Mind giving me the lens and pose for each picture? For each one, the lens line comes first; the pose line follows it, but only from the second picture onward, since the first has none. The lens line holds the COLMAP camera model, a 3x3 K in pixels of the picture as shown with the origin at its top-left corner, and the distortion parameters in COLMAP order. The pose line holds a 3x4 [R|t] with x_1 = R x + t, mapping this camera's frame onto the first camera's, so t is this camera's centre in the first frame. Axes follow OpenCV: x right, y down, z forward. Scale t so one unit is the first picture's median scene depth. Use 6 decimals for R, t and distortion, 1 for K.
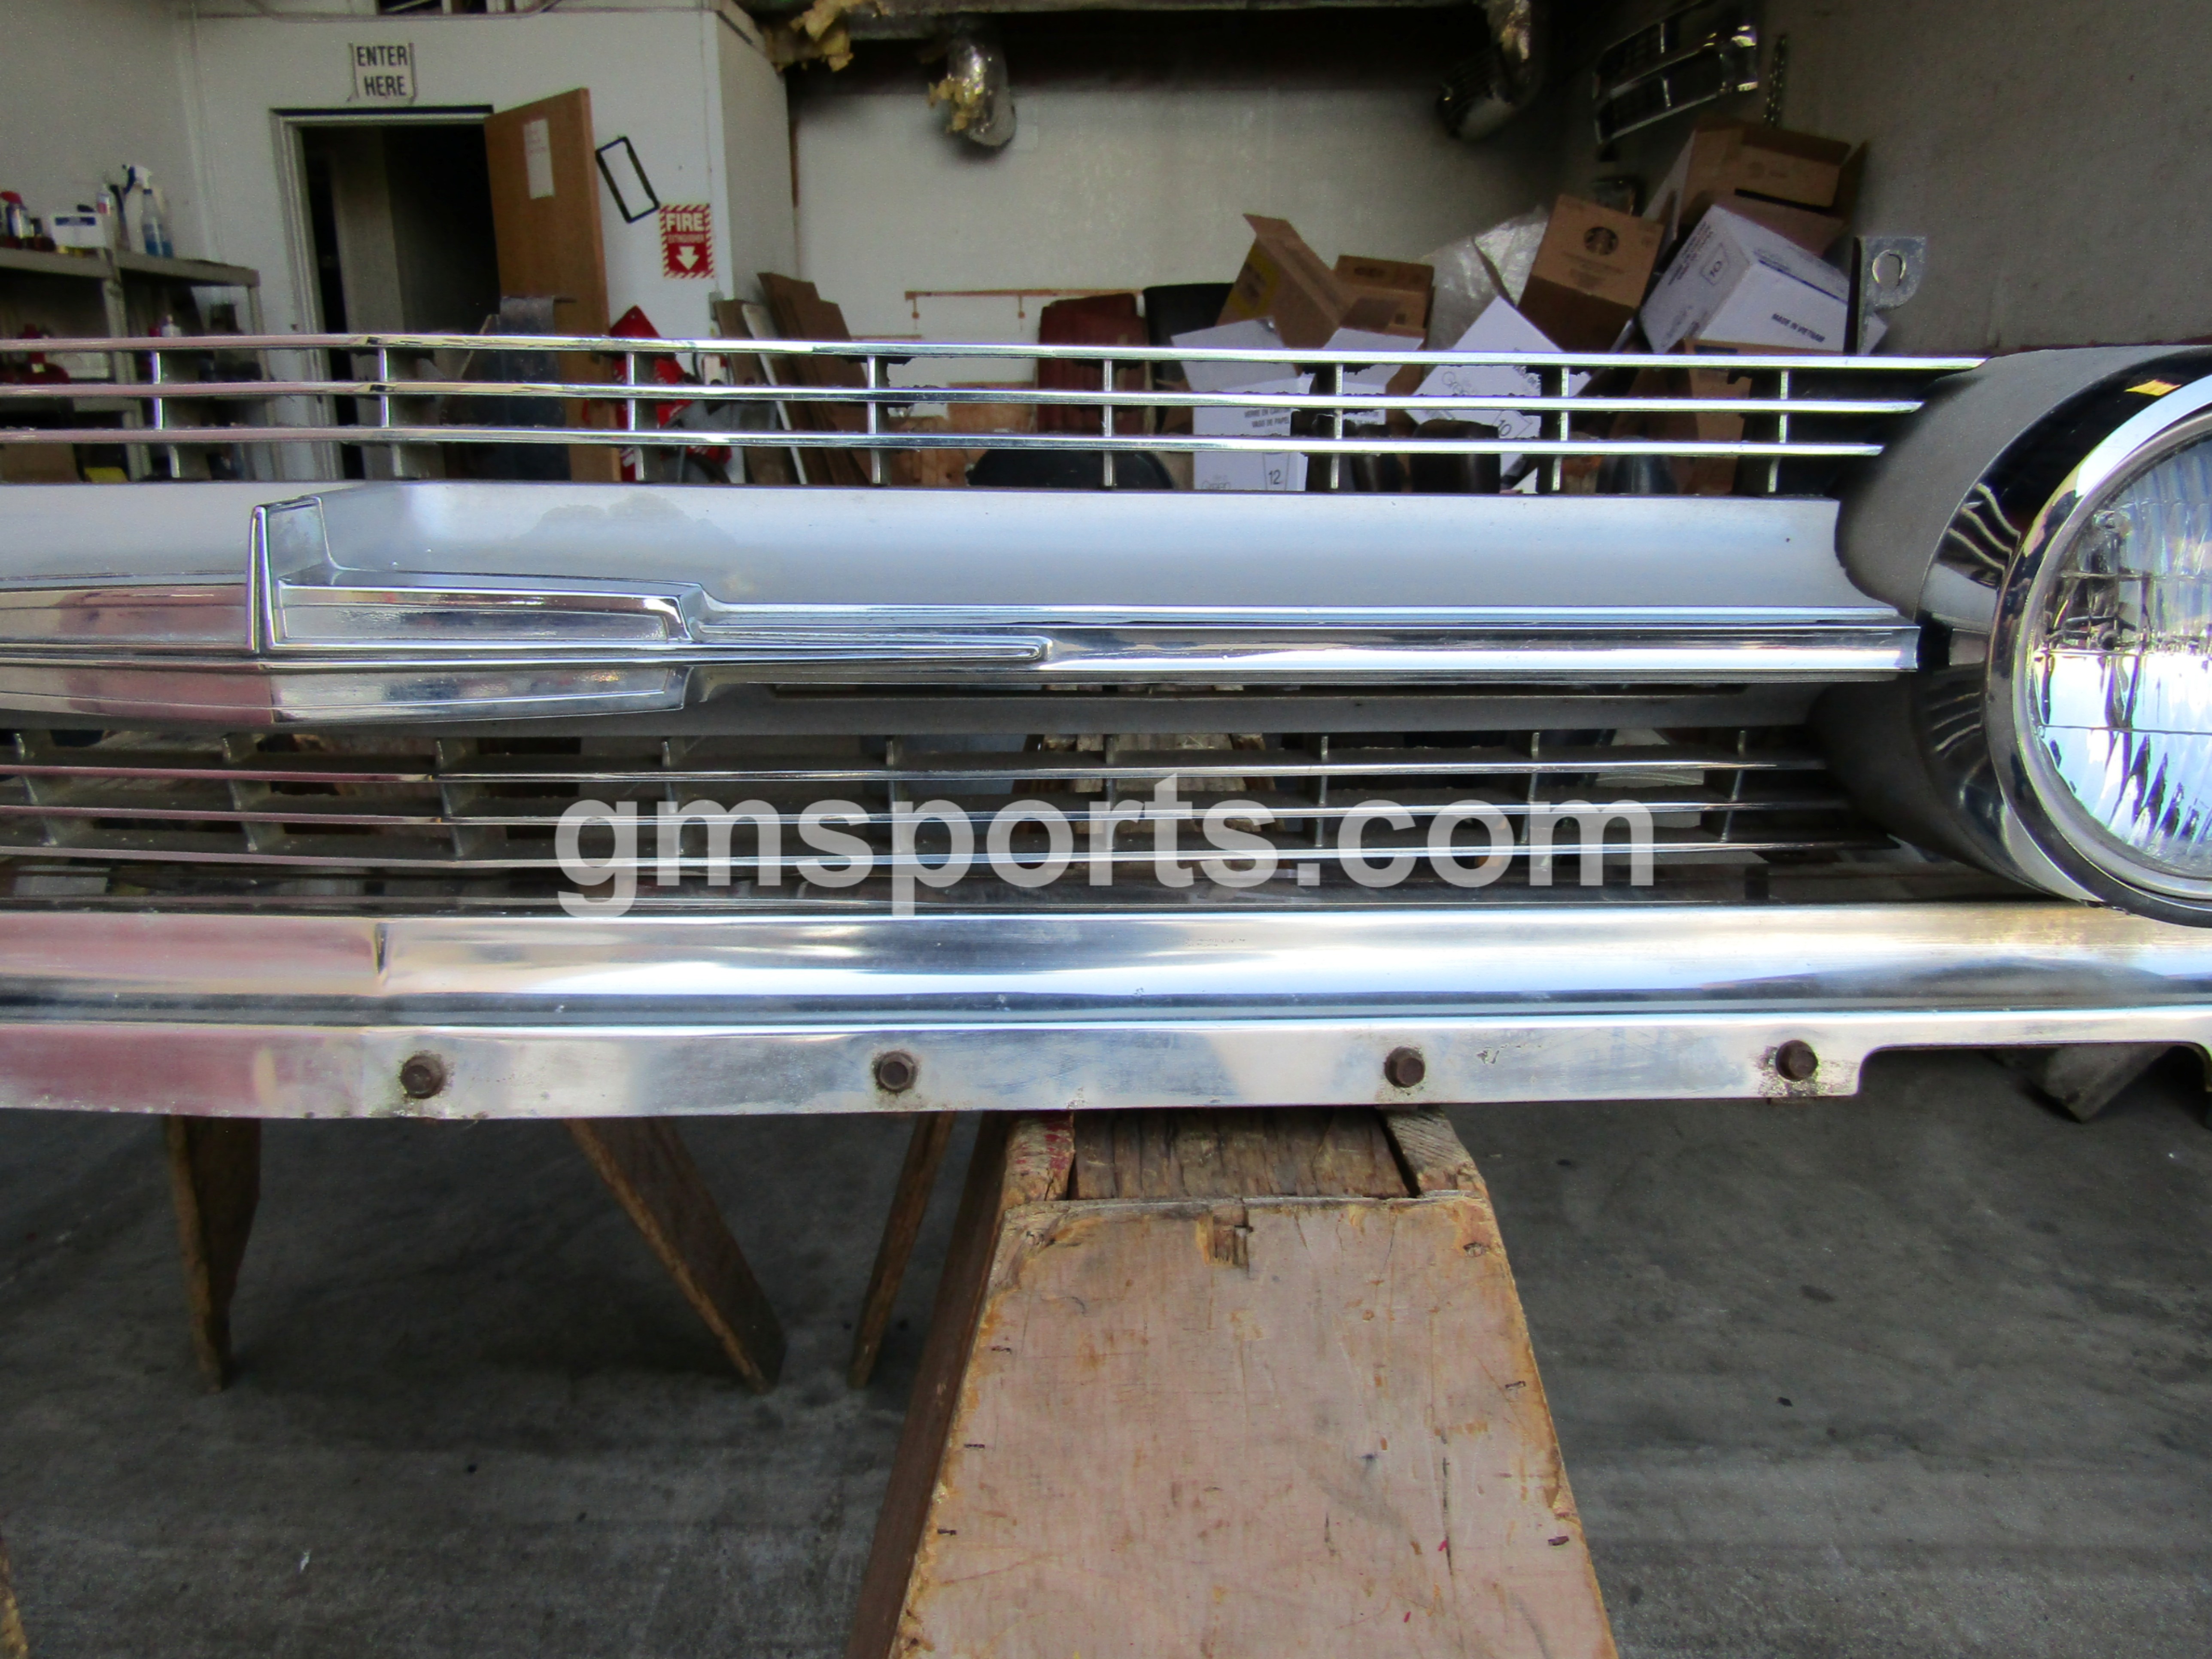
lens RADIAL K [[1569.8, 0, 1112.0], [0, 1569.8, 836.0], [0, 0, 1]] dist [-0.010339, -0.000057]
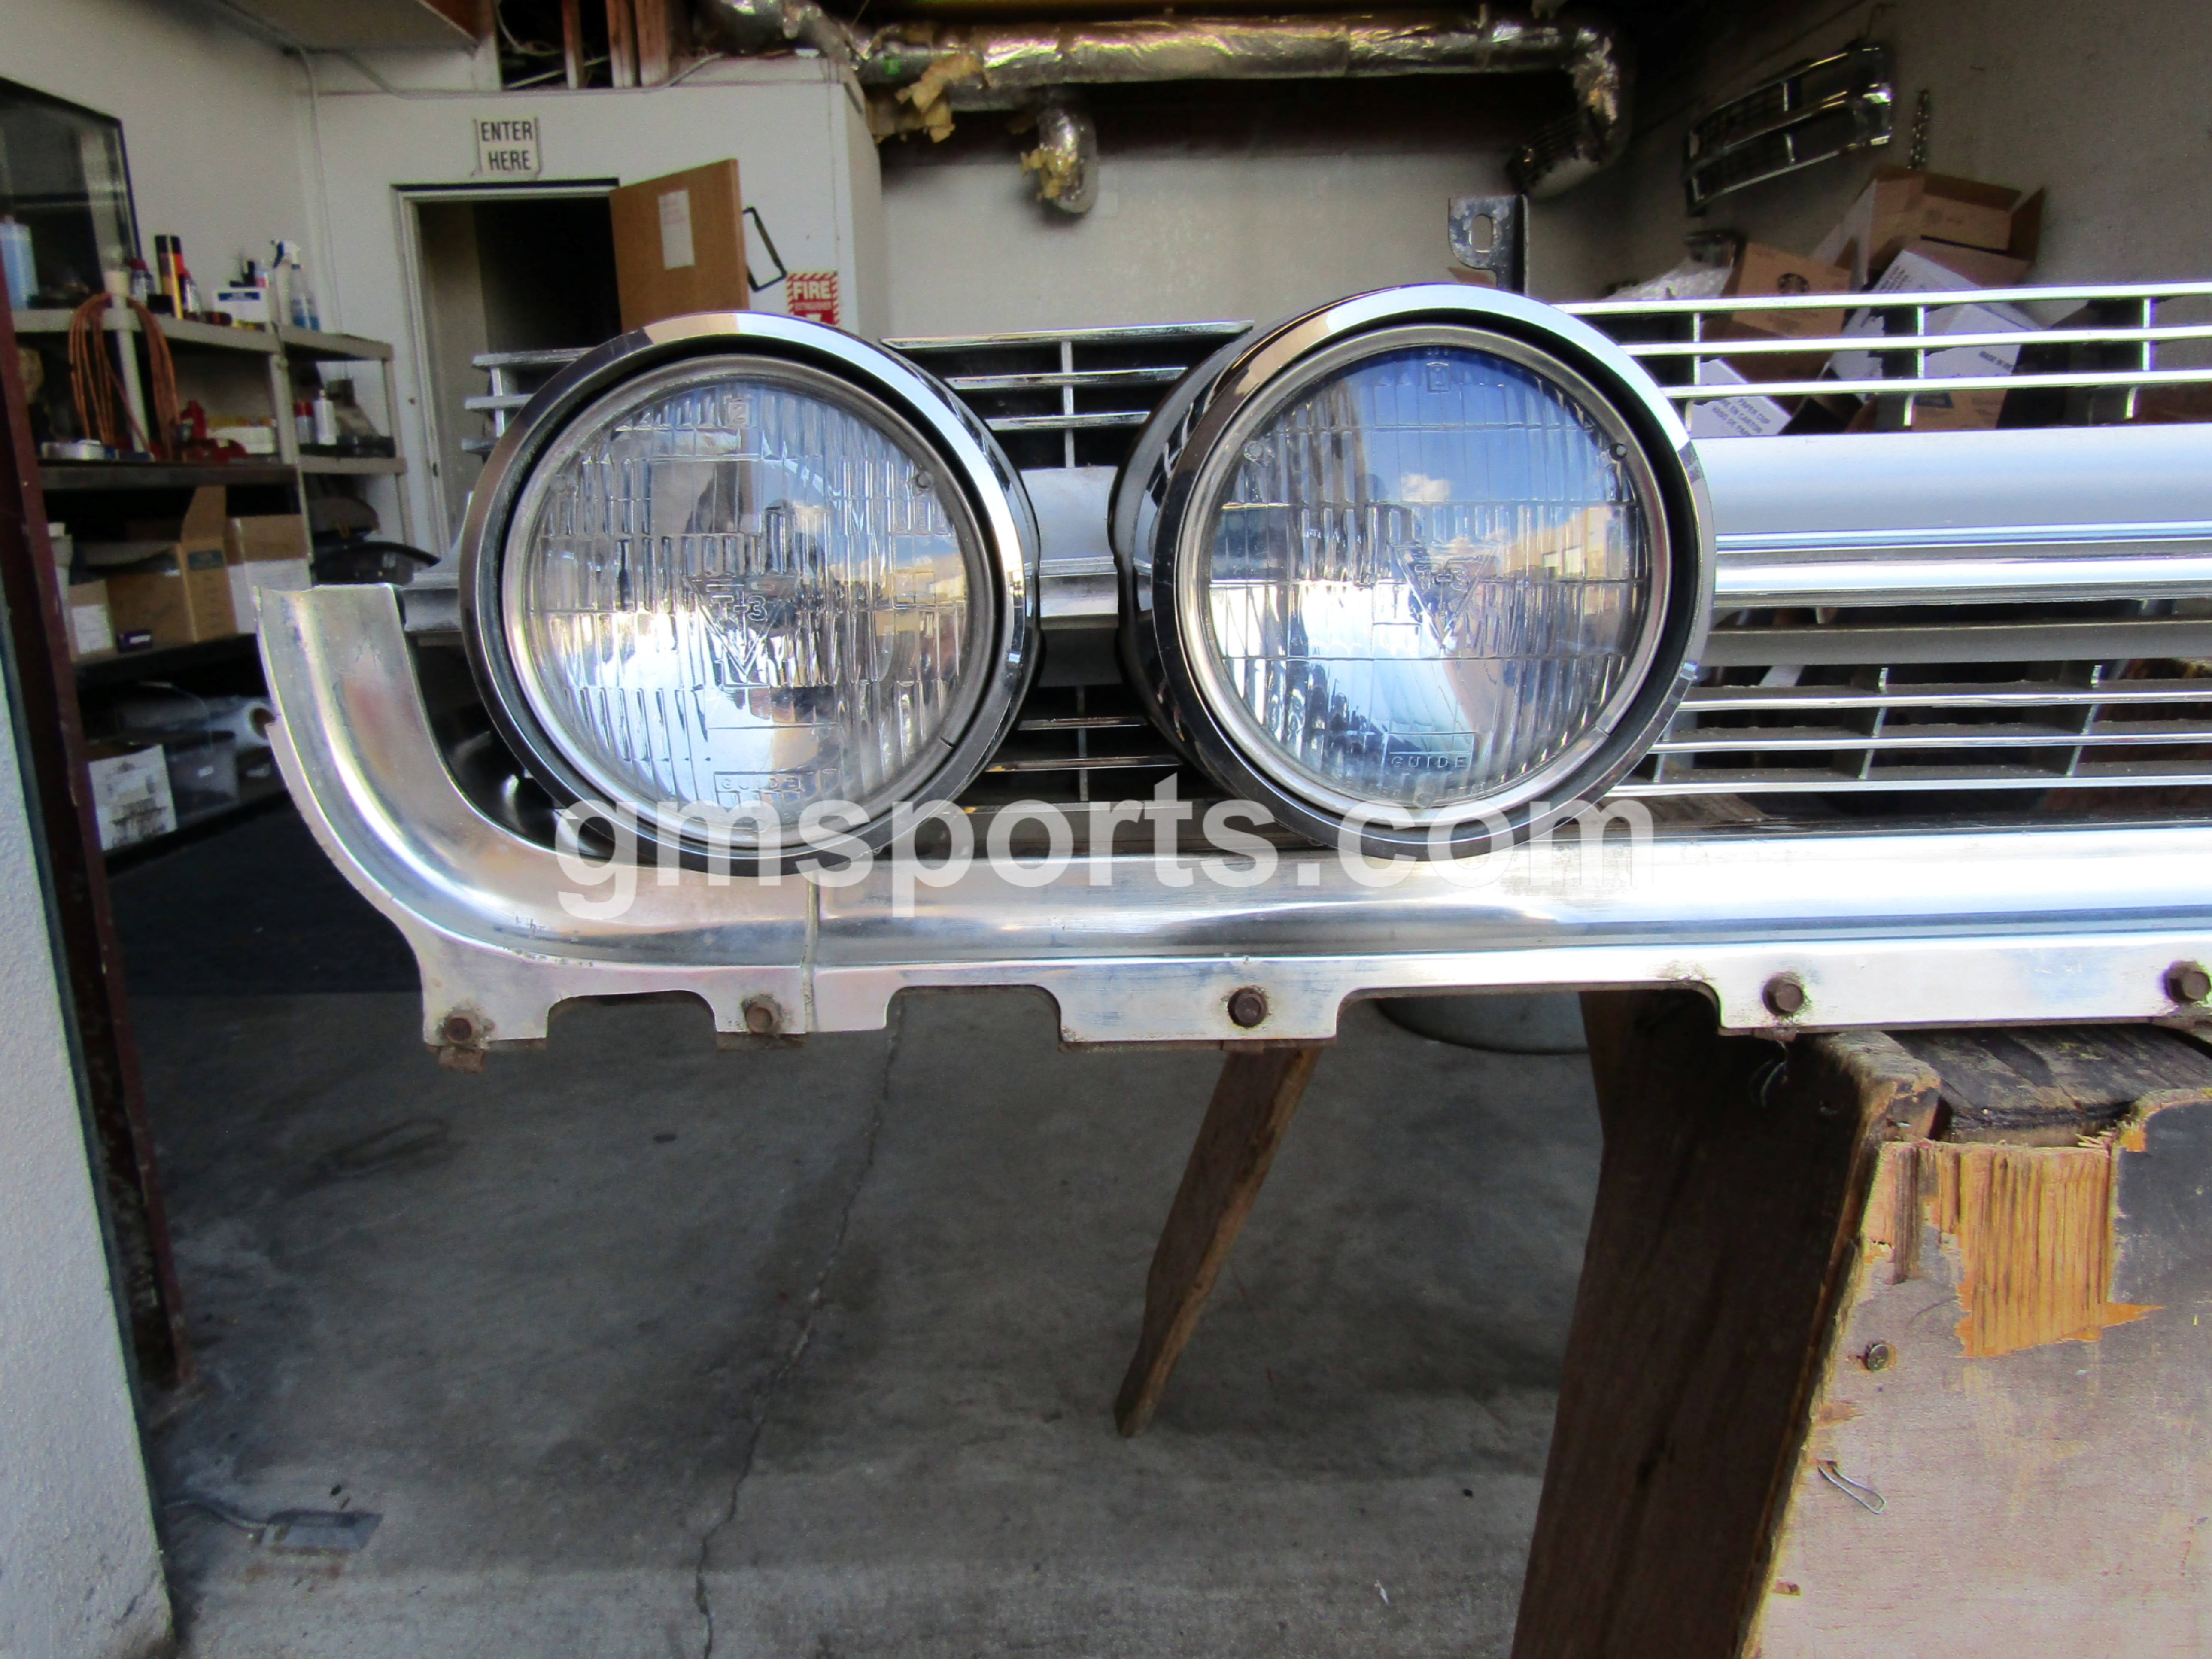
lens RADIAL K [[1569.8, 0, 1115.3], [0, 1569.8, 838.4], [0, 0, 1]] dist [-0.010339, -0.000057]
pose [[0.998267, -0.035199, 0.047170, -0.197222], [0.037021, 0.998579, -0.038332, 0.006917], [-0.045754, 0.040012, 0.998151, 0.003138]]
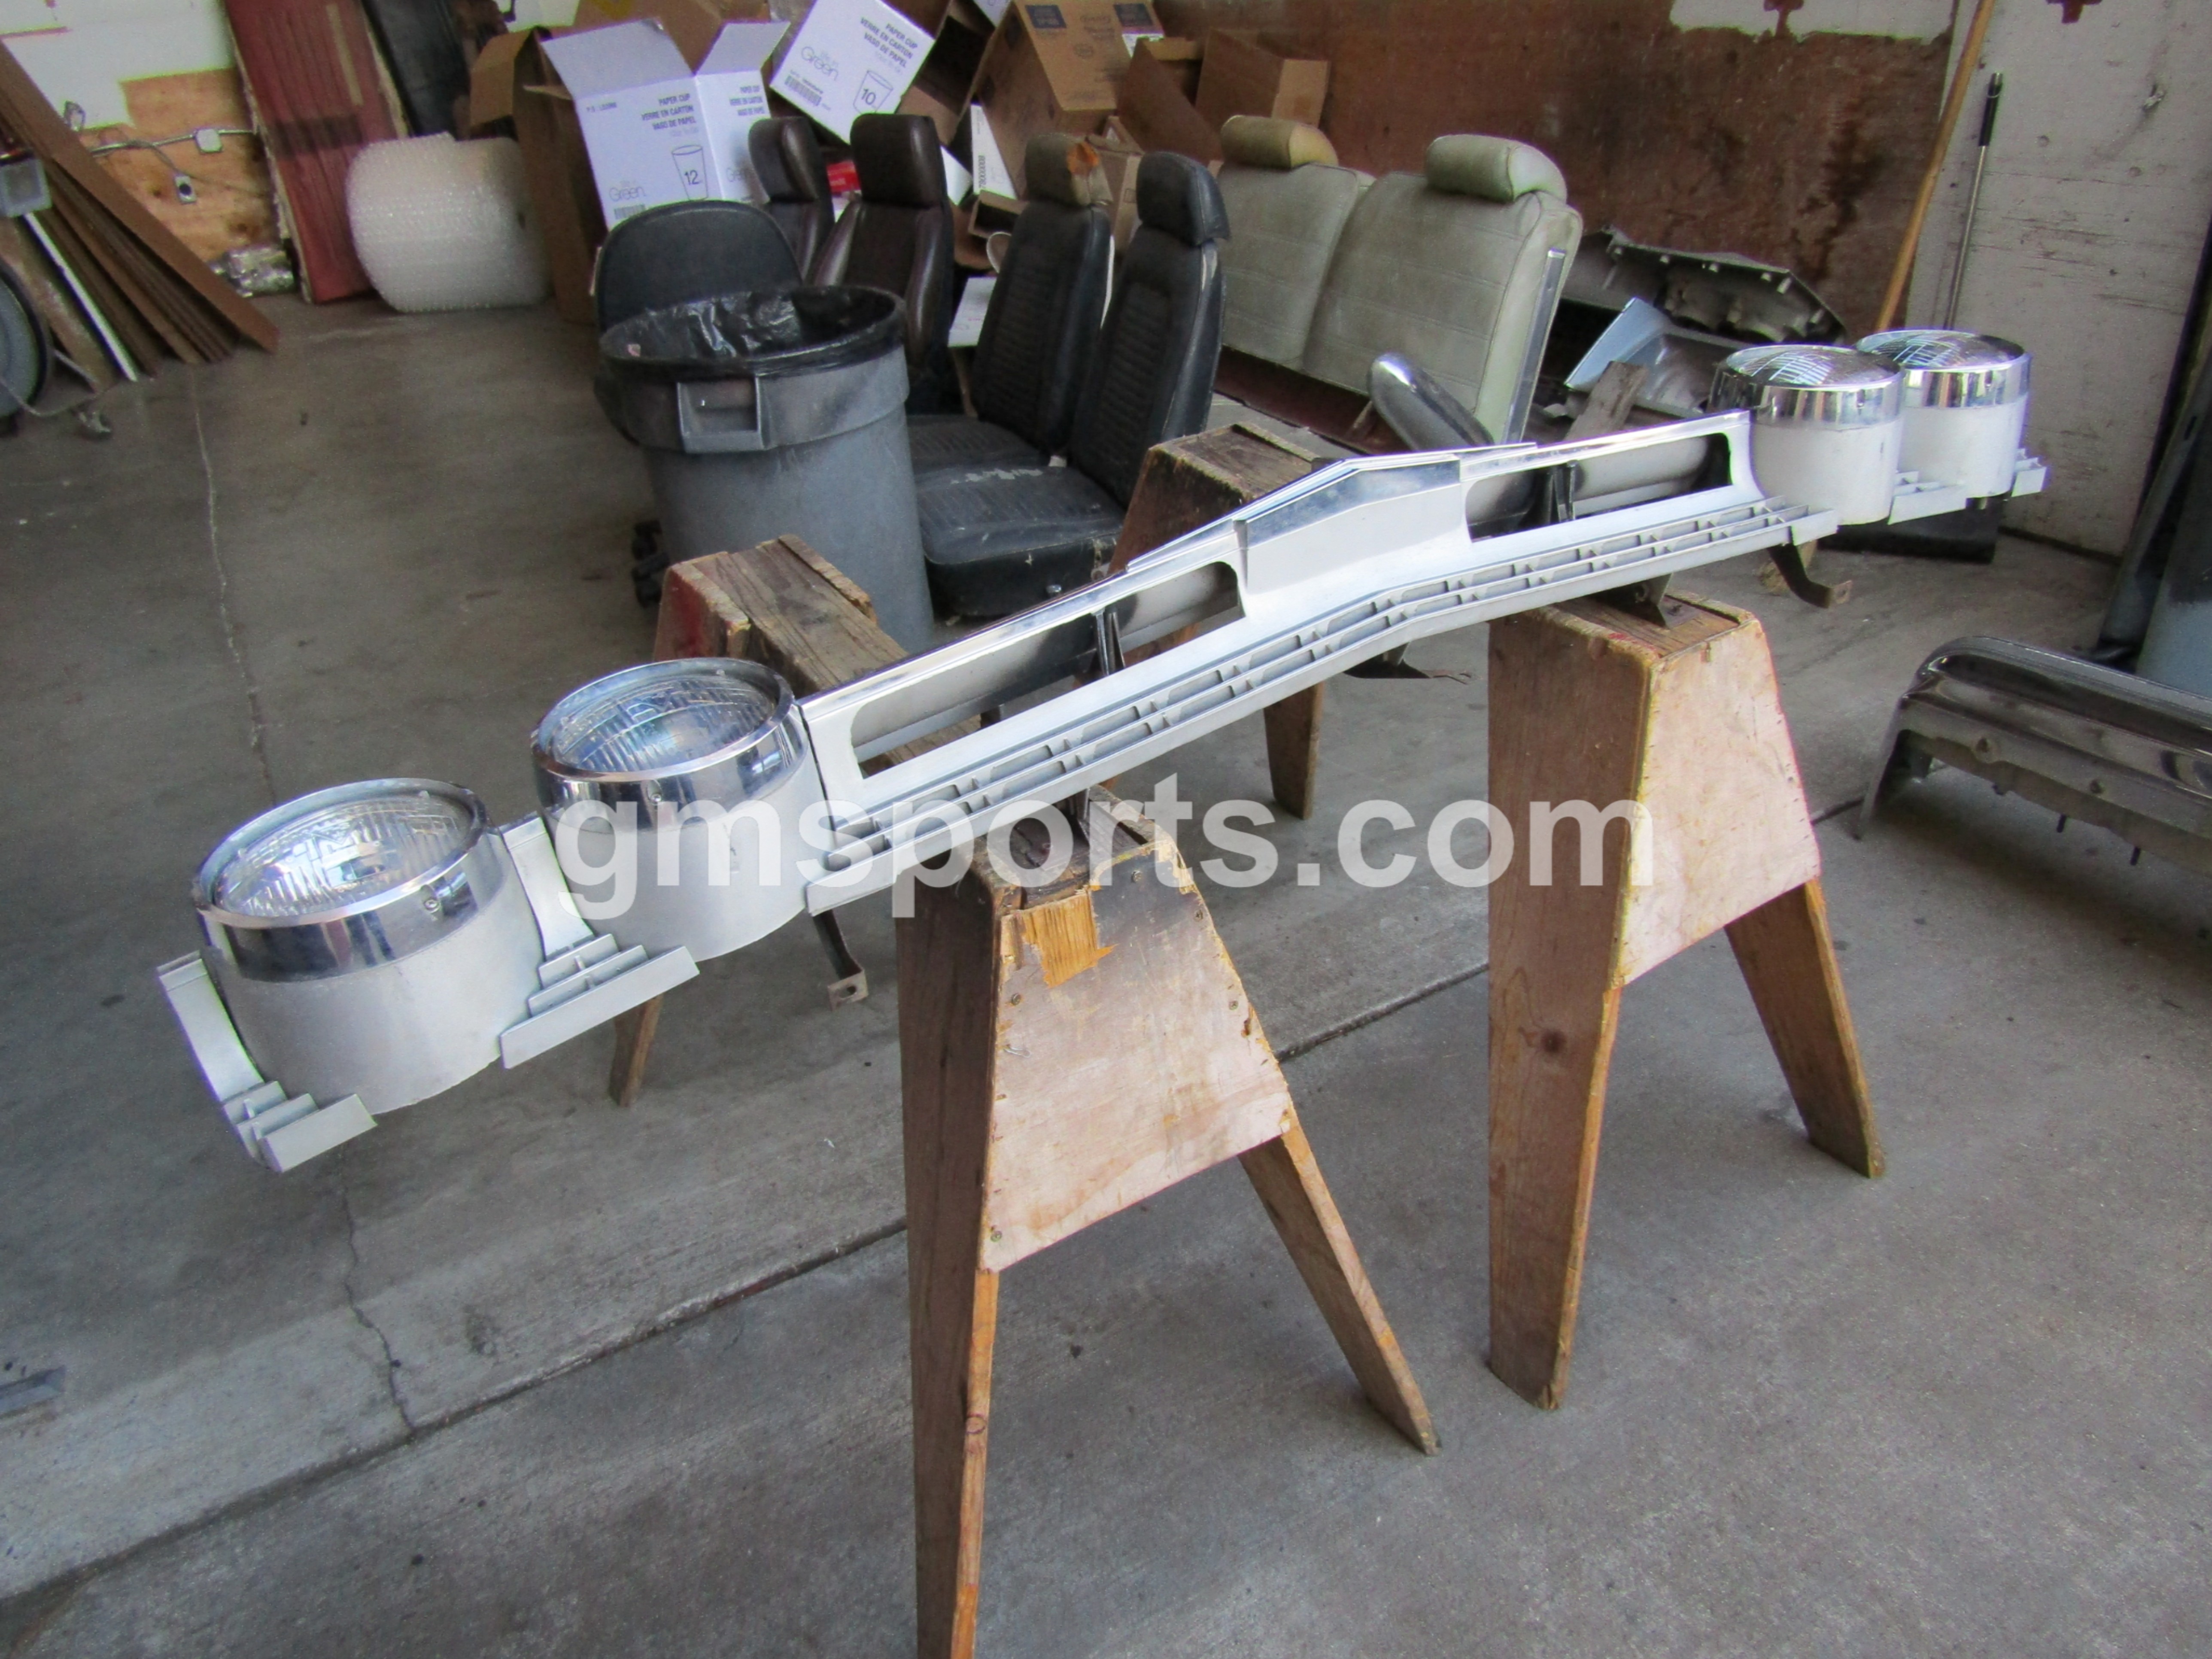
lens RADIAL K [[1569.8, 0, 1116.9], [0, 1569.8, 831.8], [0, 0, 1]] dist [-0.010339, -0.000057]
pose [[0.853202, -0.319713, 0.412104, -0.223767], [0.214636, 0.935321, 0.281256, -0.051415], [-0.475371, -0.151516, 0.866640, -0.112354]]
